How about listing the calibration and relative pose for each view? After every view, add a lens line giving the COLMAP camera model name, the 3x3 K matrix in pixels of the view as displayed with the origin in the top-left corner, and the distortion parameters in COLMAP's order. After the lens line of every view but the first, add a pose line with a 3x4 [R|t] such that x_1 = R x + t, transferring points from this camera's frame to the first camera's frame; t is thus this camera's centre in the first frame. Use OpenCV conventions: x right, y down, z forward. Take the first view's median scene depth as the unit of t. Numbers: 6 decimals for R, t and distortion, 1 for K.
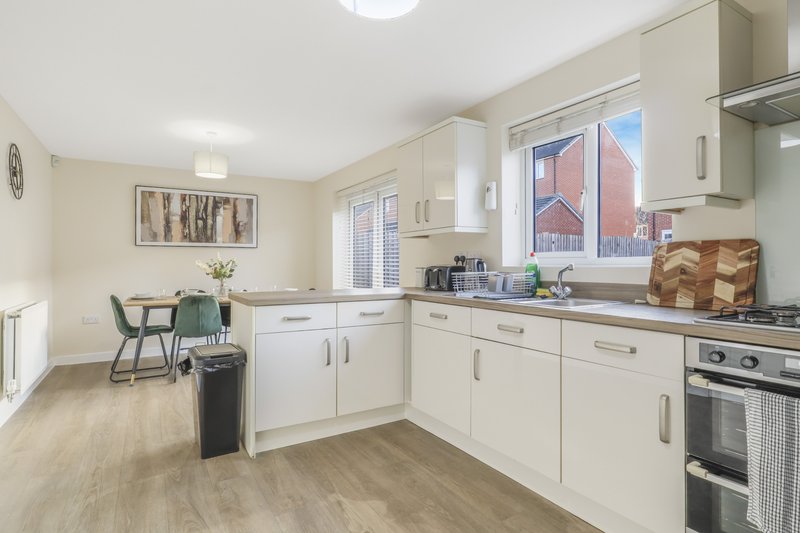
lens RADIAL K [[435.9, 0, 405.6], [0, 435.9, 261.8], [0, 0, 1]] dist [-0.017030, 0.003223]
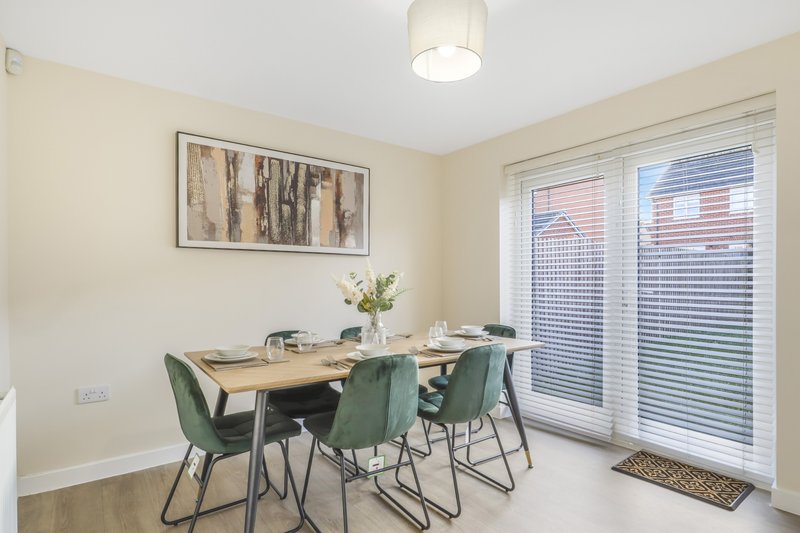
lens RADIAL K [[402.5, 0, 375.5], [0, 402.5, 285.0], [0, 0, 1]] dist [-0.013245, 0.001749]
pose [[0.994262, 0.000275, 0.106971, -0.414300], [-0.001815, 0.999896, 0.014301, 0.000990], [-0.106956, -0.014413, 0.994159, 0.466548]]
